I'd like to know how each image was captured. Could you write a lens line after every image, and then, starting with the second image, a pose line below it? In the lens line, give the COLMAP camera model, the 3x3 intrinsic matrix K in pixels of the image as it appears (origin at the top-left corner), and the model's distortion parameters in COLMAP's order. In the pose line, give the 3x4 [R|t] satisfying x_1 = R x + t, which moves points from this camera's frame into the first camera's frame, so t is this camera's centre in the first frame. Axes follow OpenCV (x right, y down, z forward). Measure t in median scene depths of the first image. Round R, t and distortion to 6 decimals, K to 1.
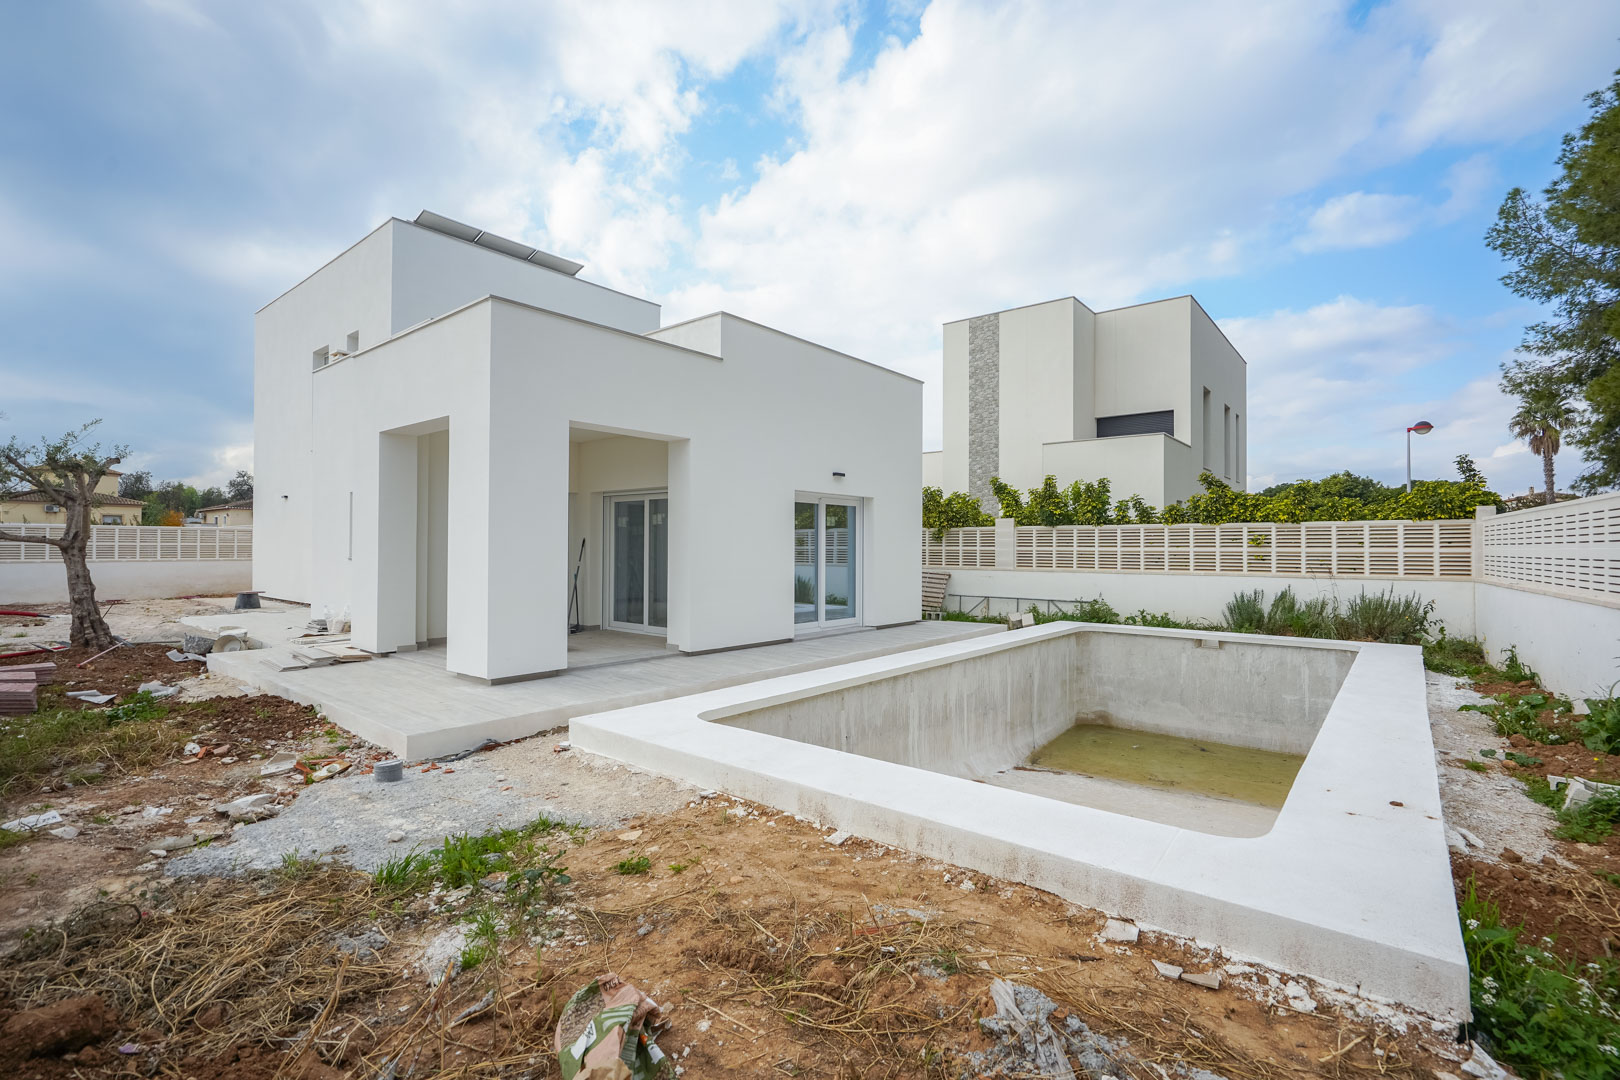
lens RADIAL K [[736.7, 0, 811.9], [0, 736.7, 542.5], [0, 0, 1]] dist [-0.000211, -0.000307]
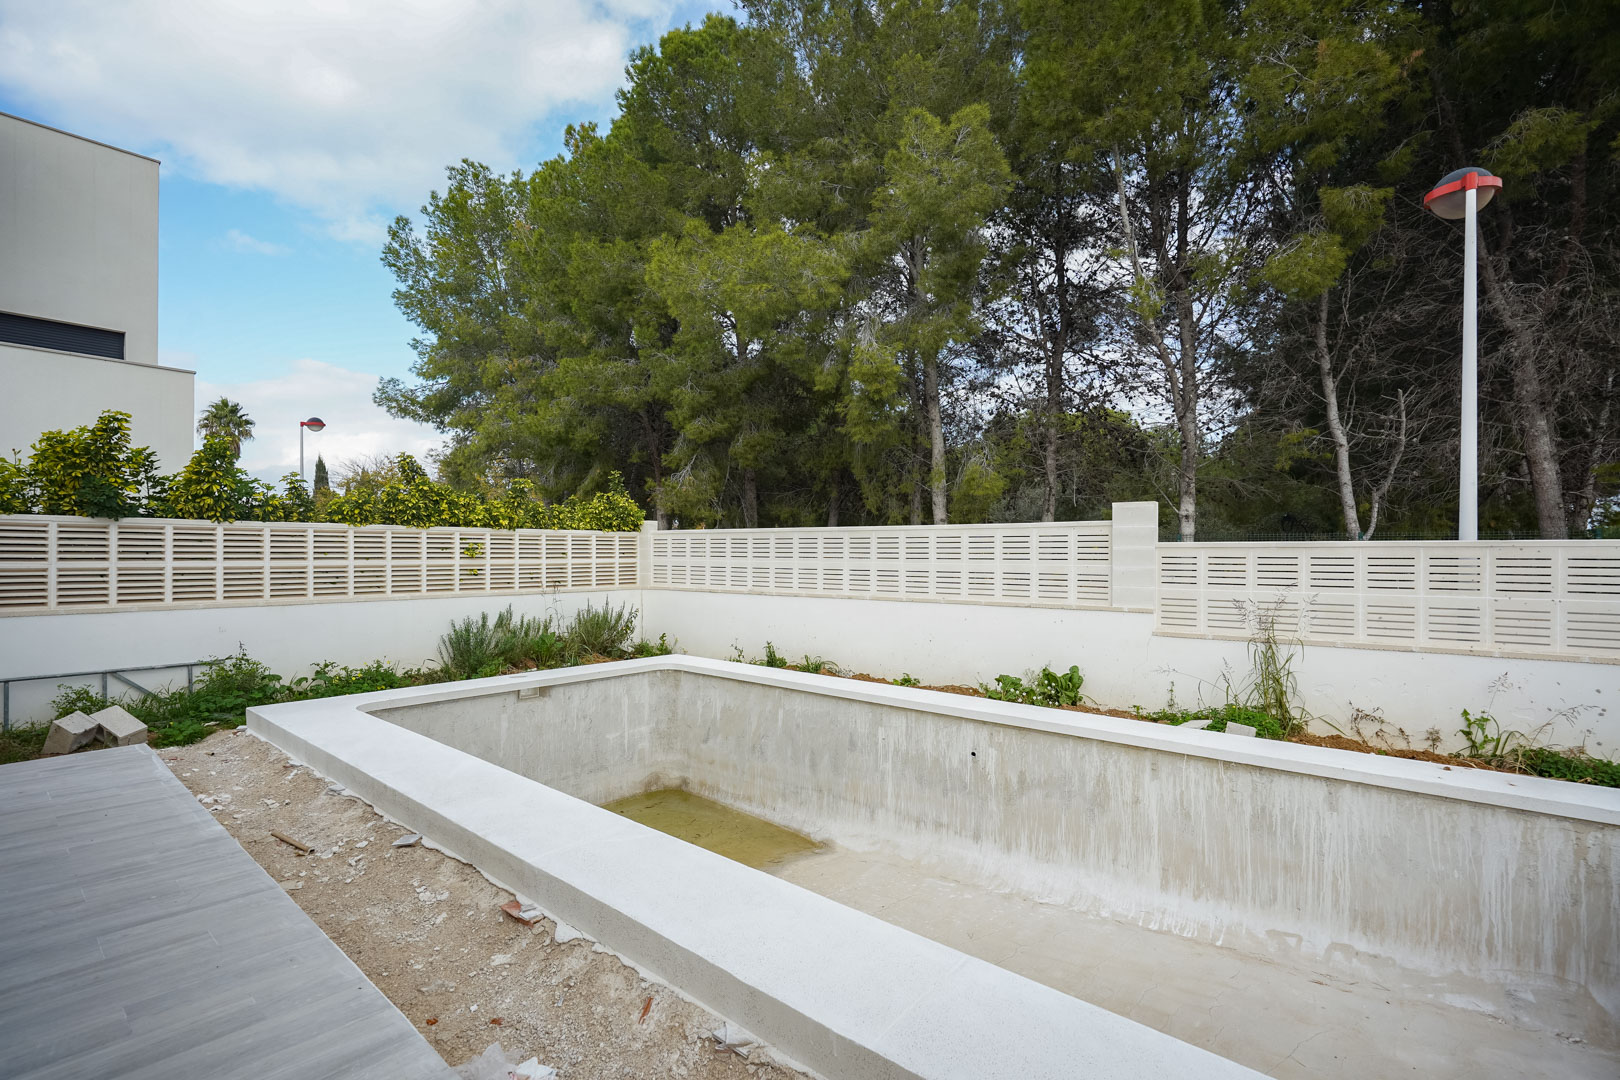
lens RADIAL K [[736.7, 0, 808.2], [0, 736.7, 548.4], [0, 0, 1]] dist [-0.000211, -0.000307]
pose [[0.022963, 0.000693, 0.999736, -0.164657], [-0.010818, 0.999941, -0.000444, -0.008142], [-0.999678, -0.010804, 0.022970, 0.612163]]
